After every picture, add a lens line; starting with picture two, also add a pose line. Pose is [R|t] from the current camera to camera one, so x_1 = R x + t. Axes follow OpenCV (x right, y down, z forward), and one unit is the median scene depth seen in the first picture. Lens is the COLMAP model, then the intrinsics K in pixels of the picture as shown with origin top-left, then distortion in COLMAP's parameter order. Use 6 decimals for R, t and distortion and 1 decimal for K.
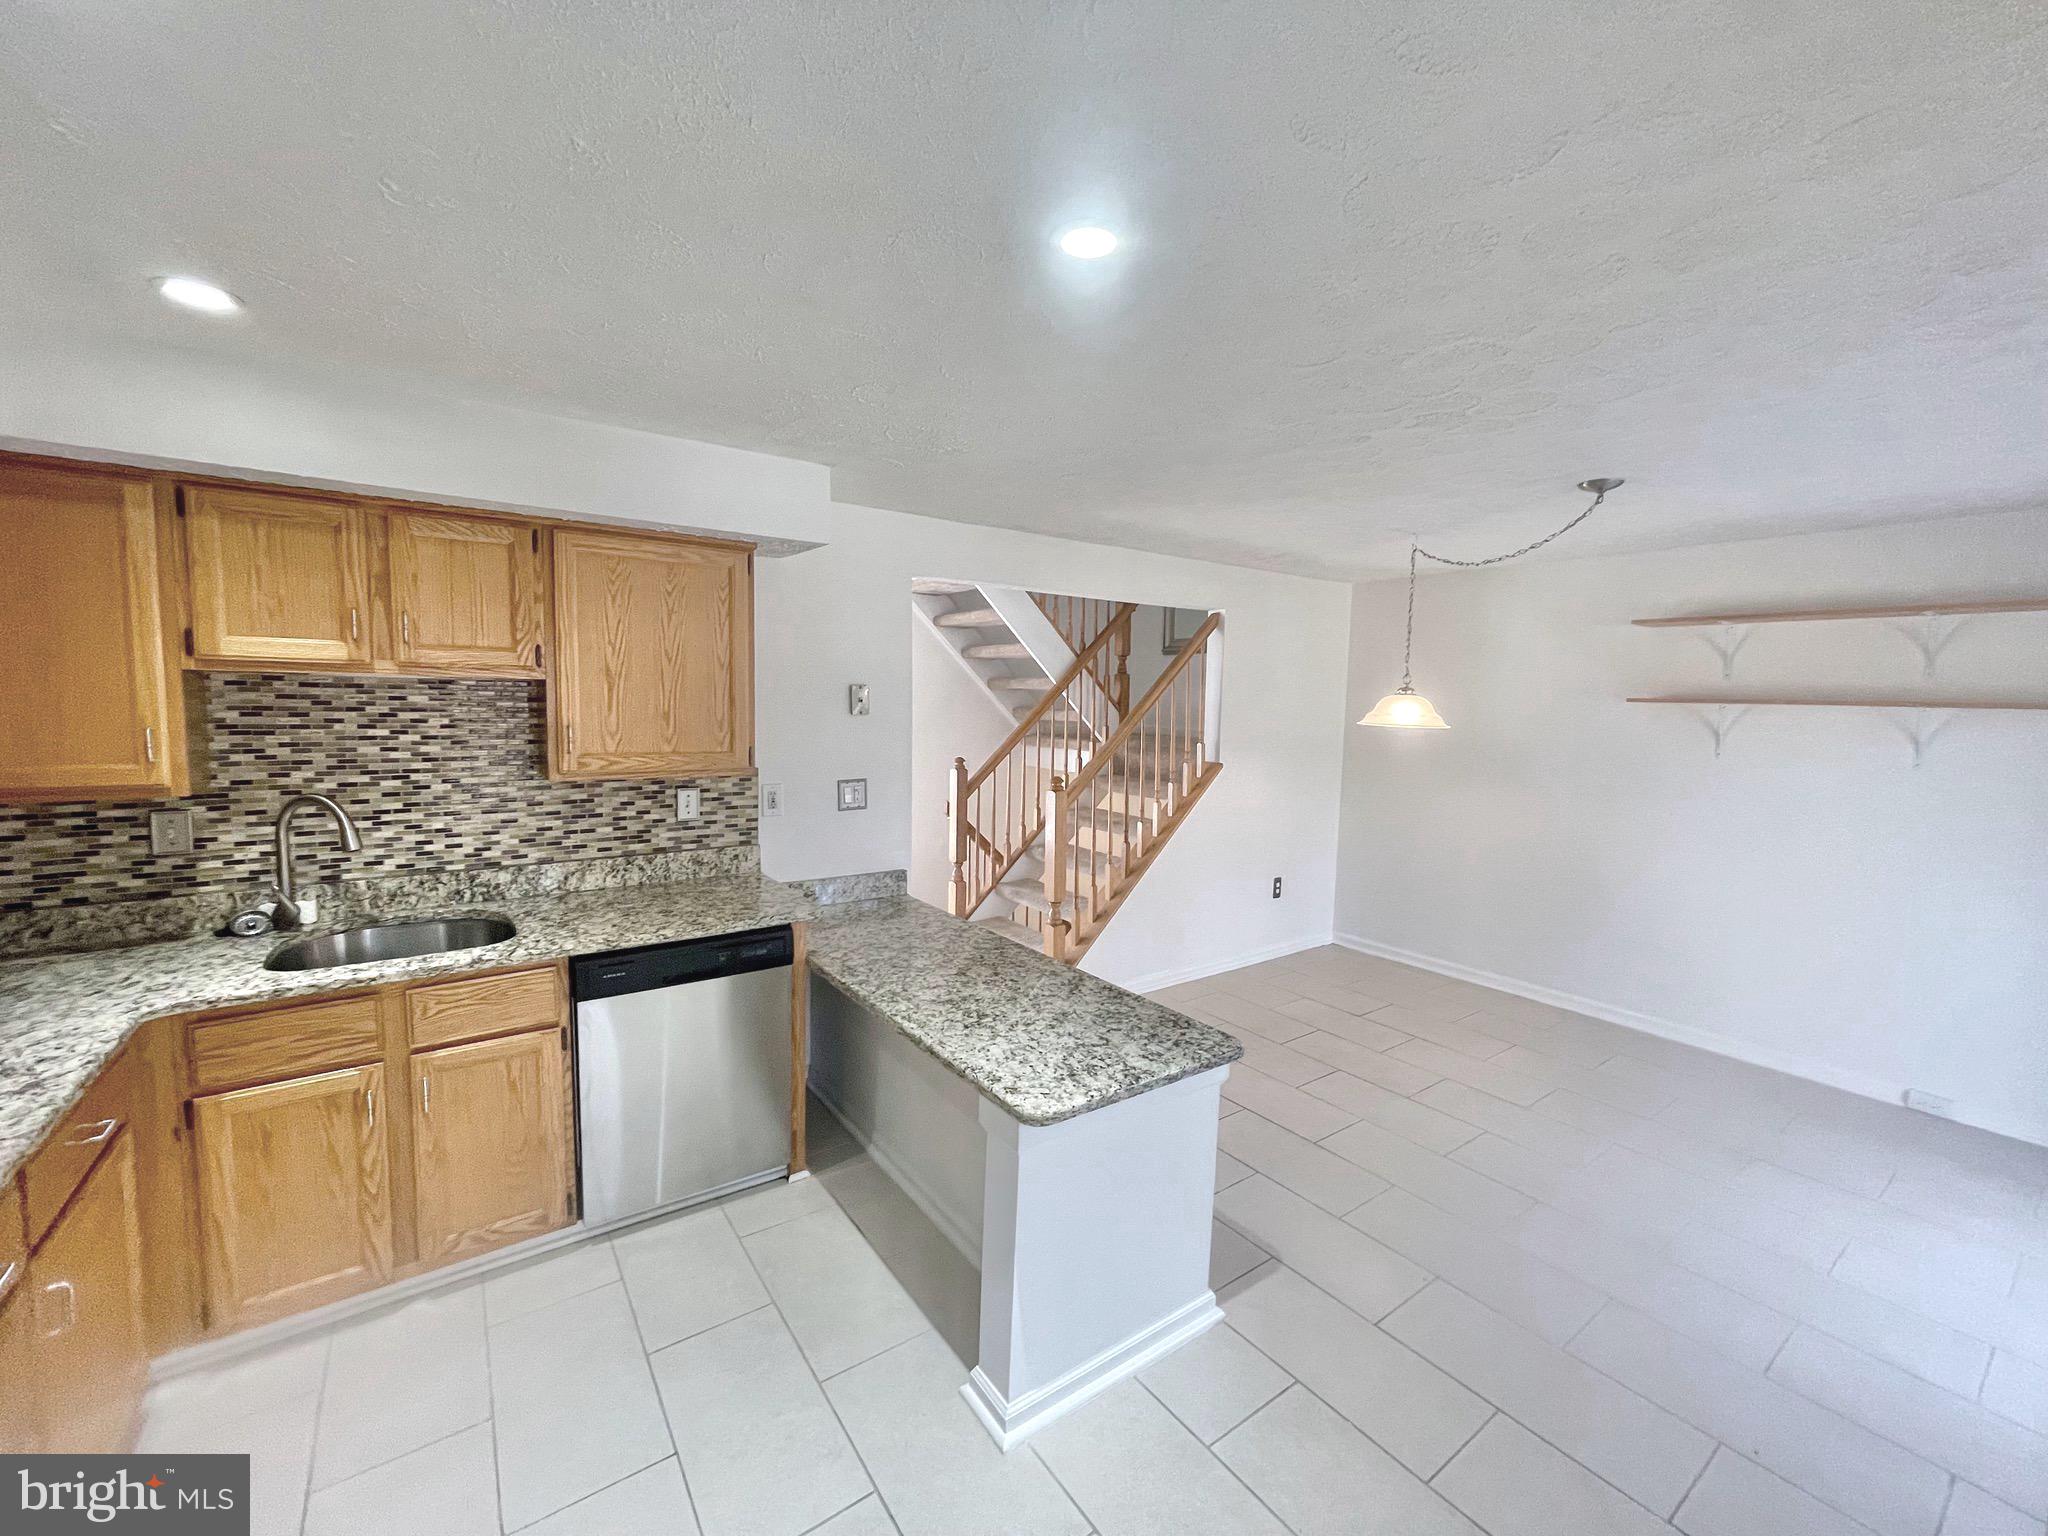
lens RADIAL K [[822.9, 0, 1020.8], [0, 822.9, 764.6], [0, 0, 1]] dist [0.000364, -0.000059]
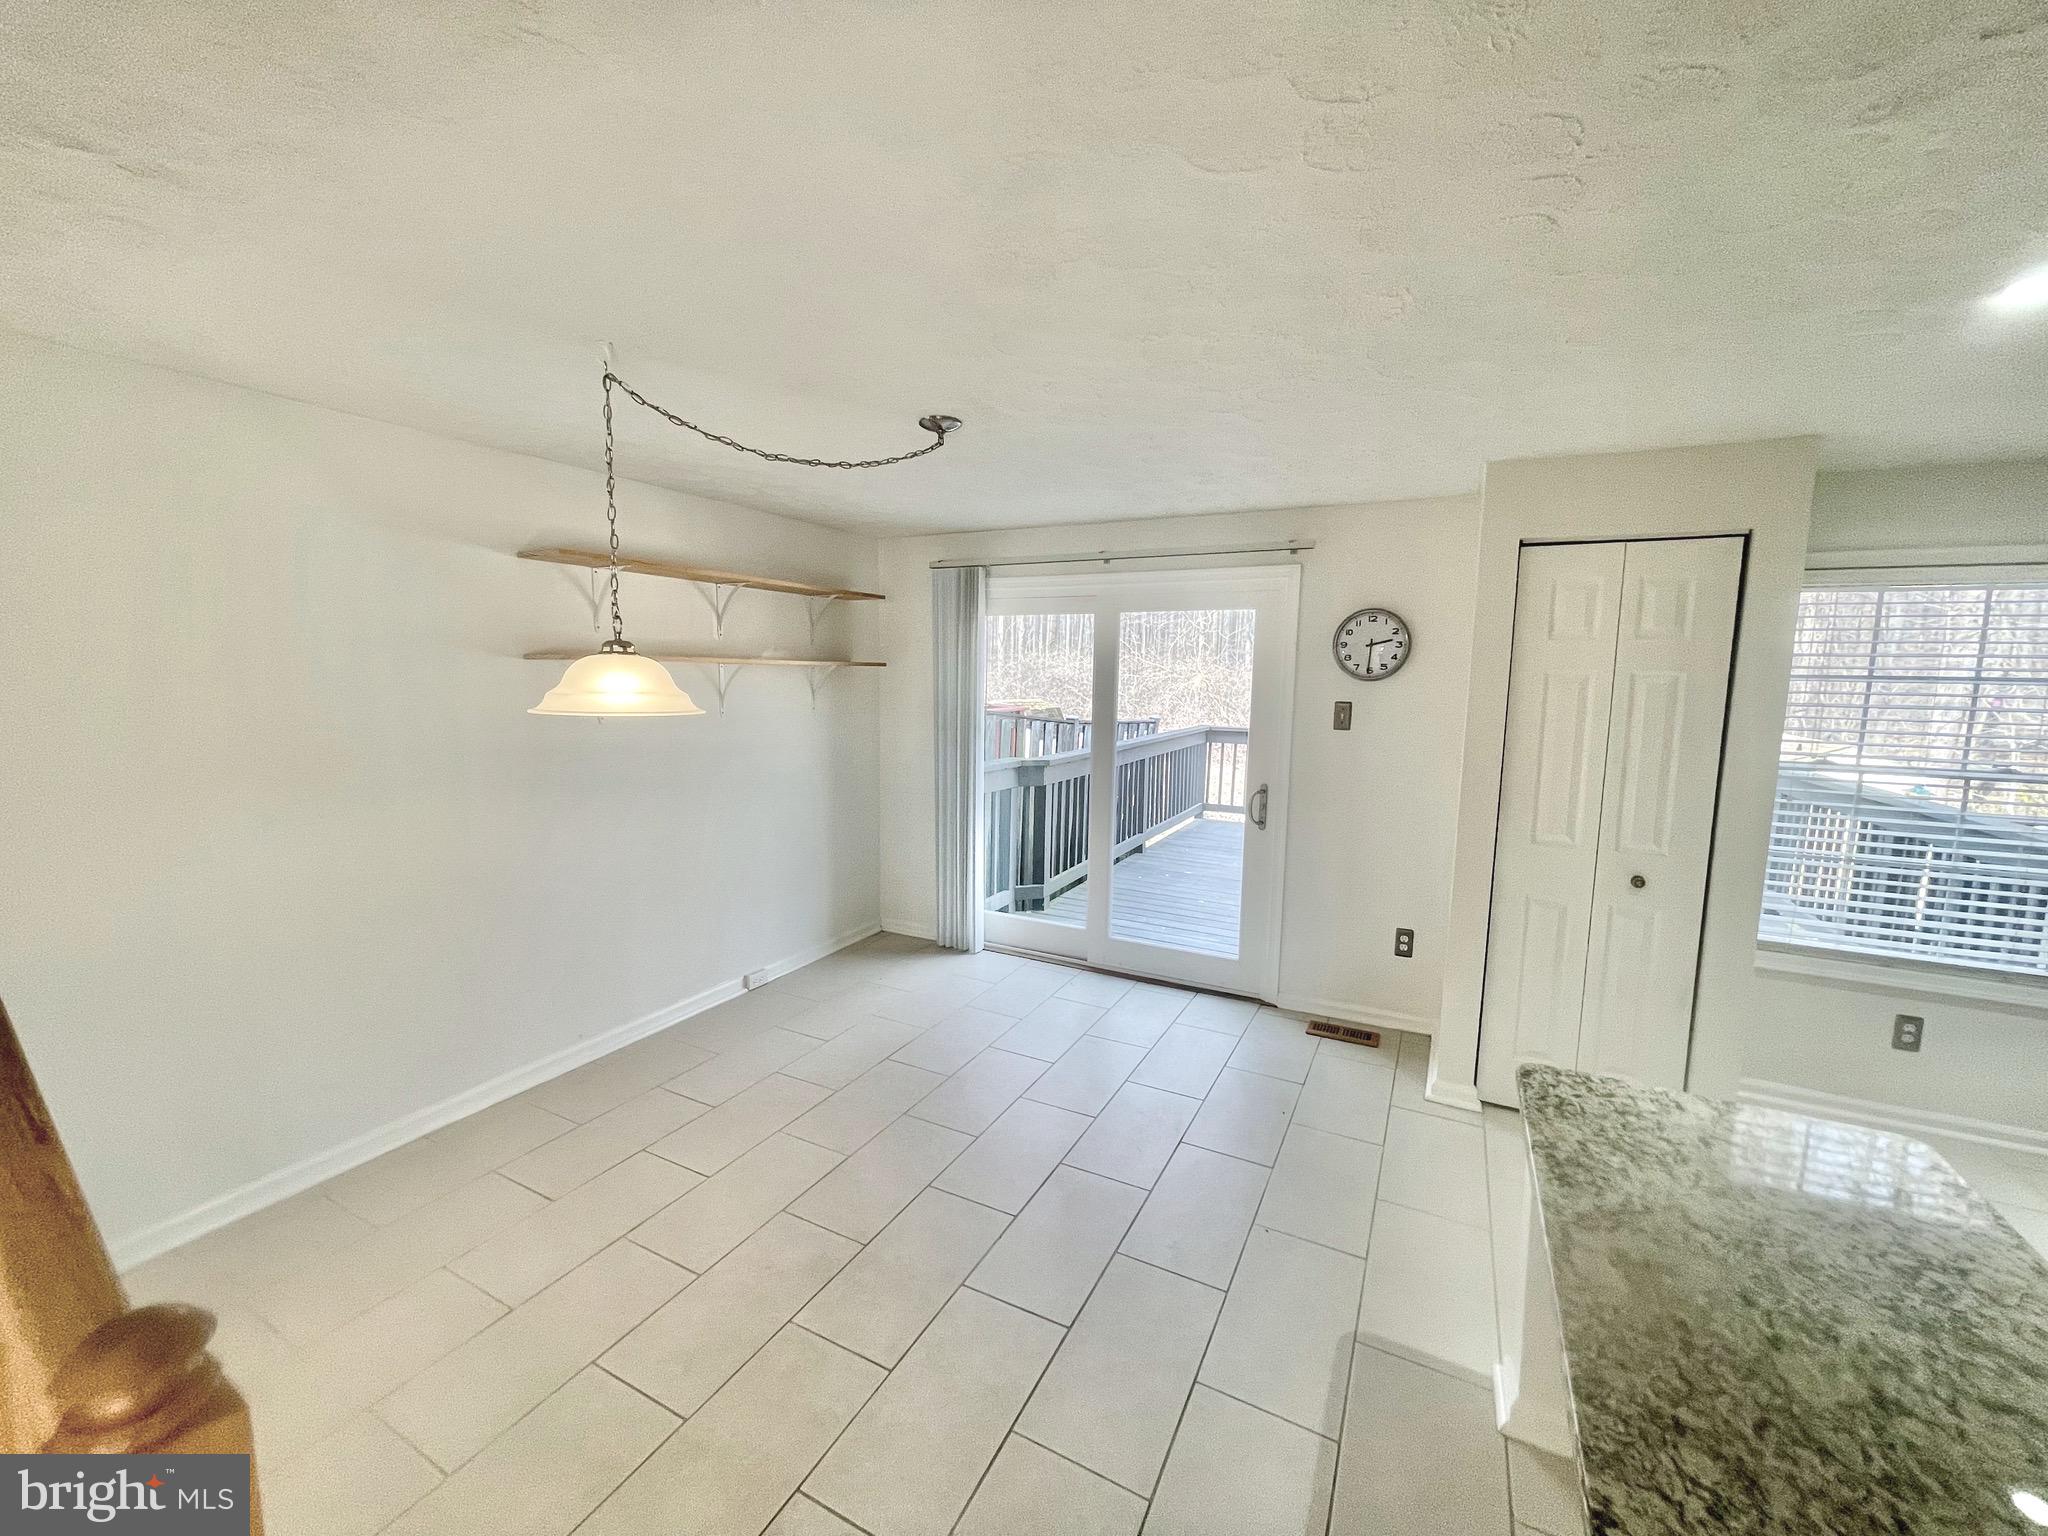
lens RADIAL K [[822.9, 0, 1017.5], [0, 822.9, 761.7], [0, 0, 1]] dist [0.000364, -0.000059]
pose [[-0.453361, -0.127198, 0.882204, -0.214192], [0.047455, 0.984917, 0.166395, -0.153224], [-0.890063, 0.117302, -0.440487, 1.675939]]
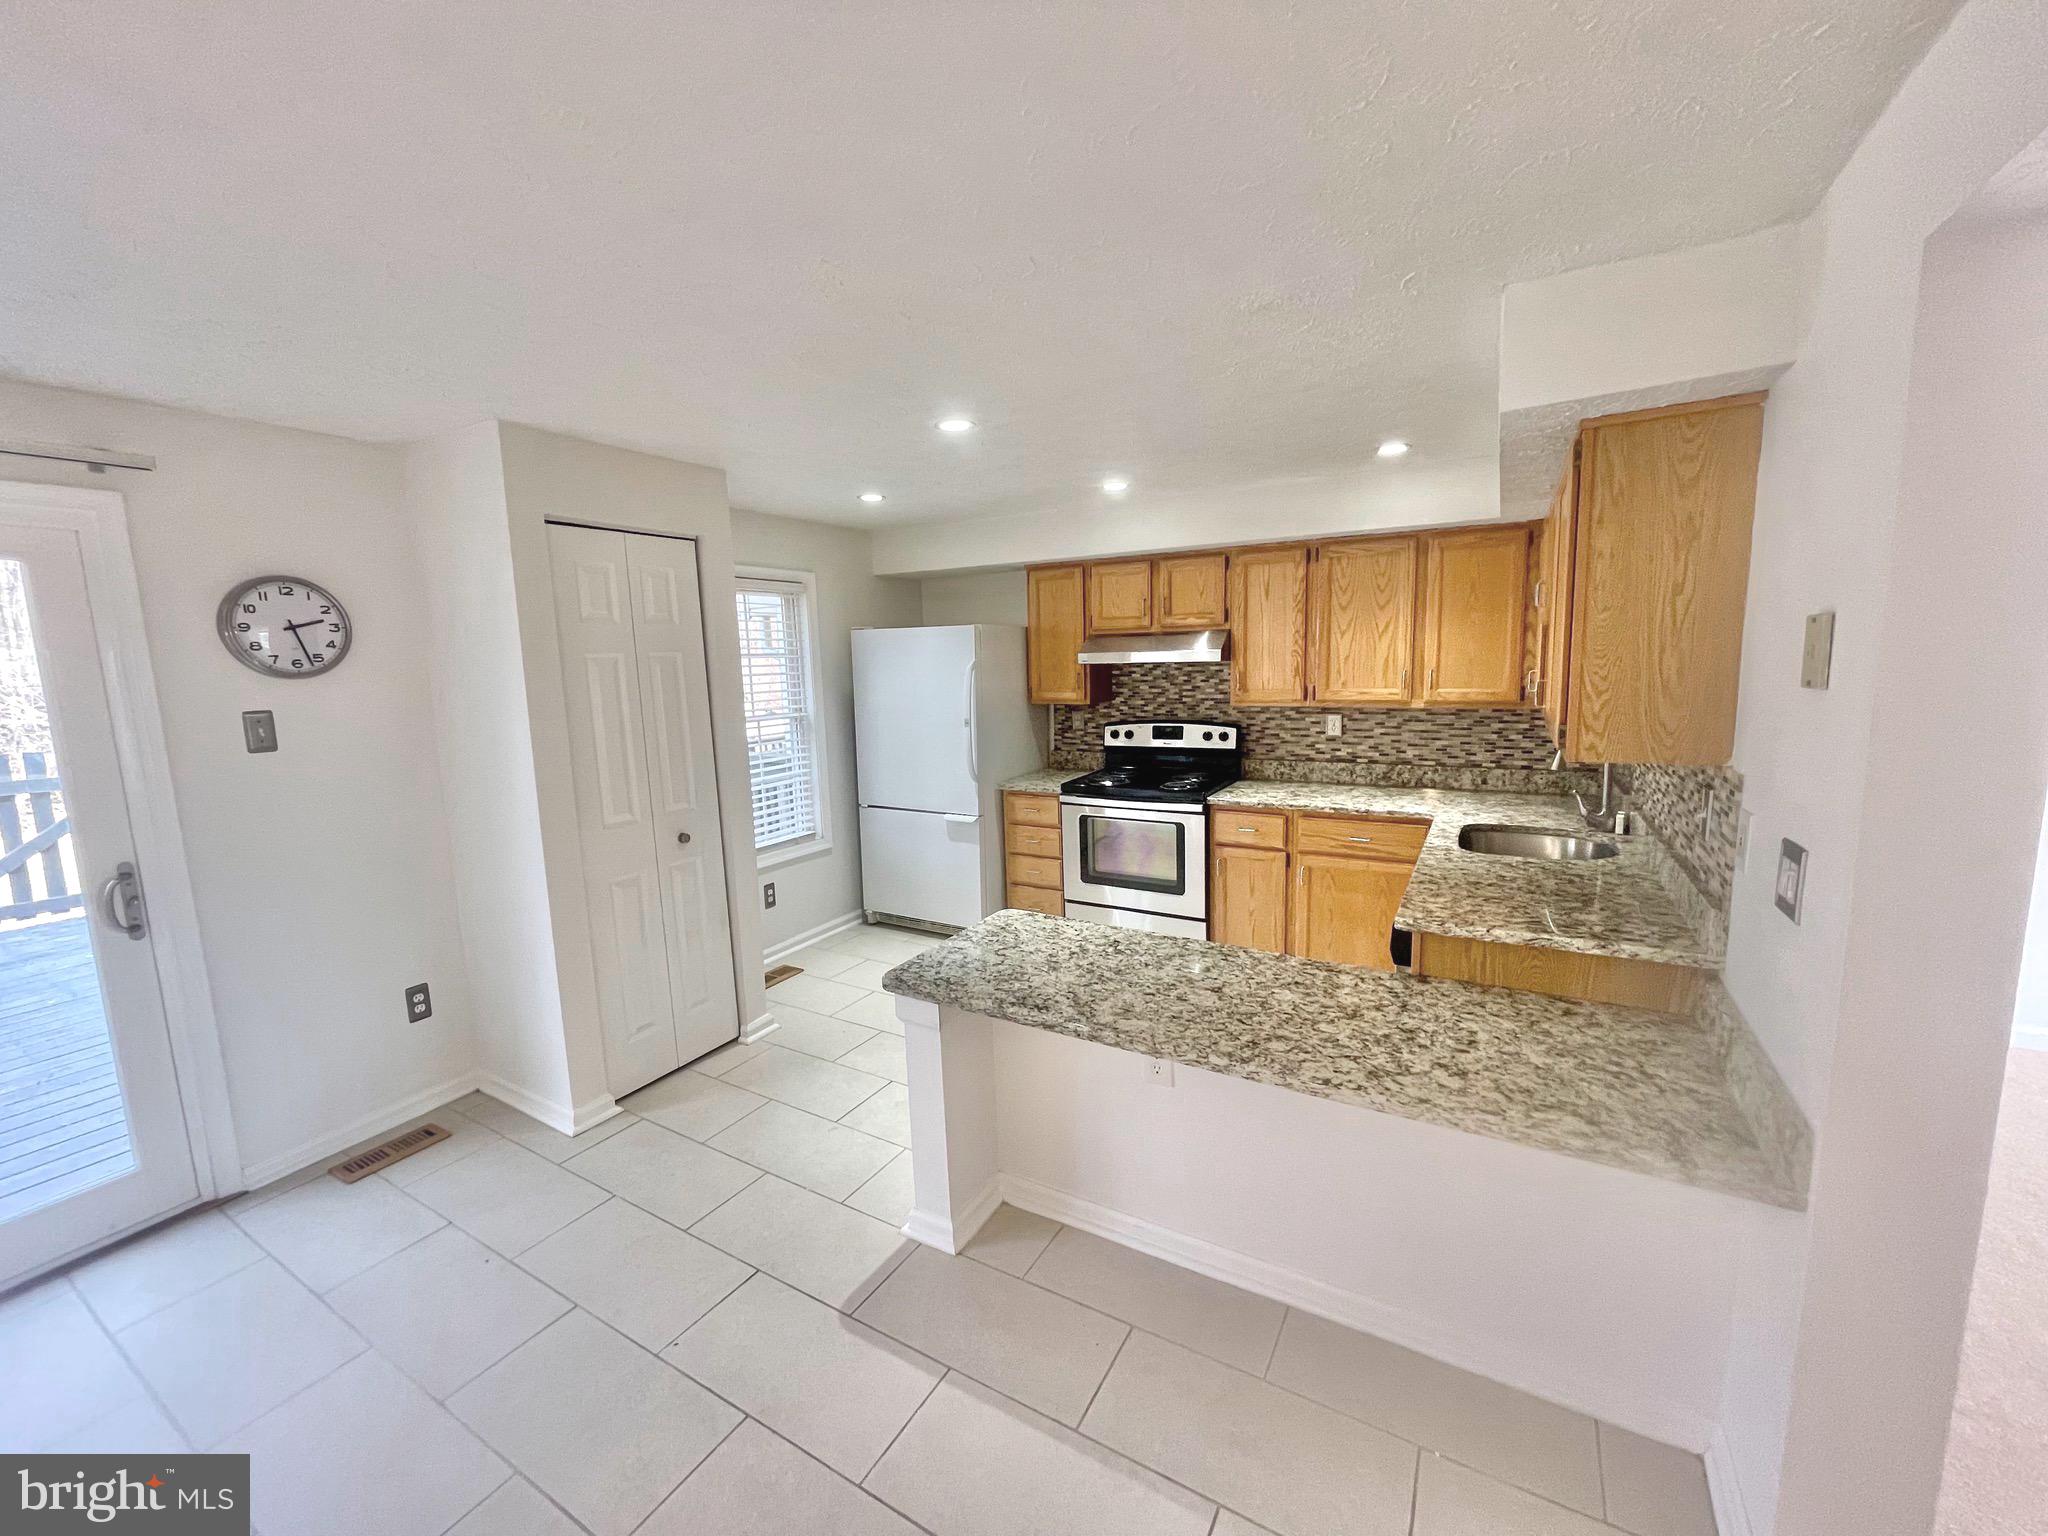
lens RADIAL K [[822.9, 0, 1011.6], [0, 822.9, 769.1], [0, 0, 1]] dist [0.000364, -0.000059]
pose [[-0.917218, 0.060879, -0.393706, 0.472410], [-0.021971, 0.979021, 0.202570, -0.138669], [0.397779, 0.194451, -0.896639, 1.788614]]
